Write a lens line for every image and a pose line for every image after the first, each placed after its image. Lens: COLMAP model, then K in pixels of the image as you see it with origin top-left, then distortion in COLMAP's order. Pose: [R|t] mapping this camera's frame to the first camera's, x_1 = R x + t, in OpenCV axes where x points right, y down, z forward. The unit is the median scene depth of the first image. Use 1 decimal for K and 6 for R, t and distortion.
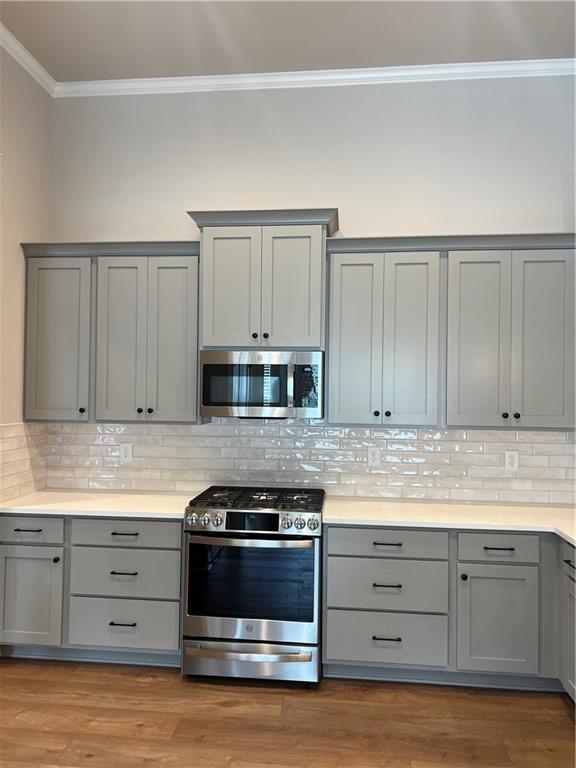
lens RADIAL K [[563.6, 0, 288.0], [0, 563.6, 384.0], [0, 0, 1]] dist [0.040912, -0.005682]
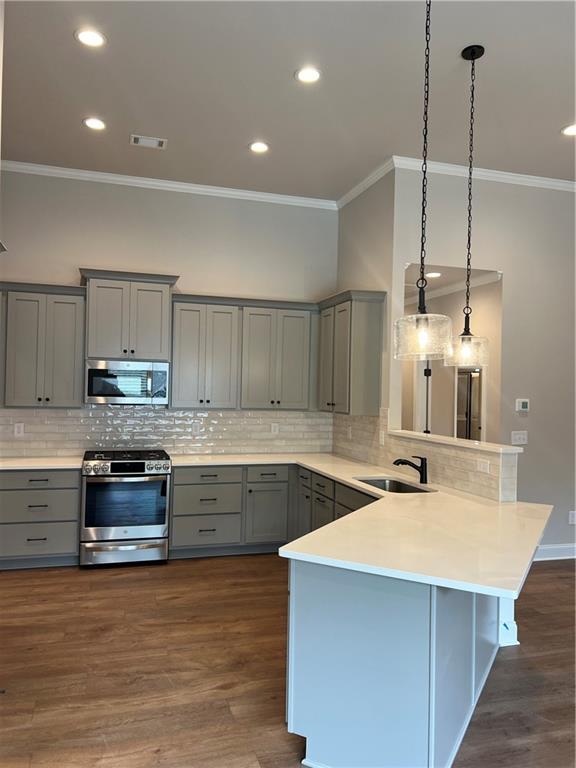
lens RADIAL K [[563.6, 0, 288.0], [0, 563.6, 384.0], [0, 0, 1]] dist [0.040912, -0.005682]
pose [[0.916791, 0.010720, 0.399224, -0.273616], [-0.016112, 0.999819, 0.010152, -0.019115], [-0.399043, -0.015739, 0.916797, -0.627130]]
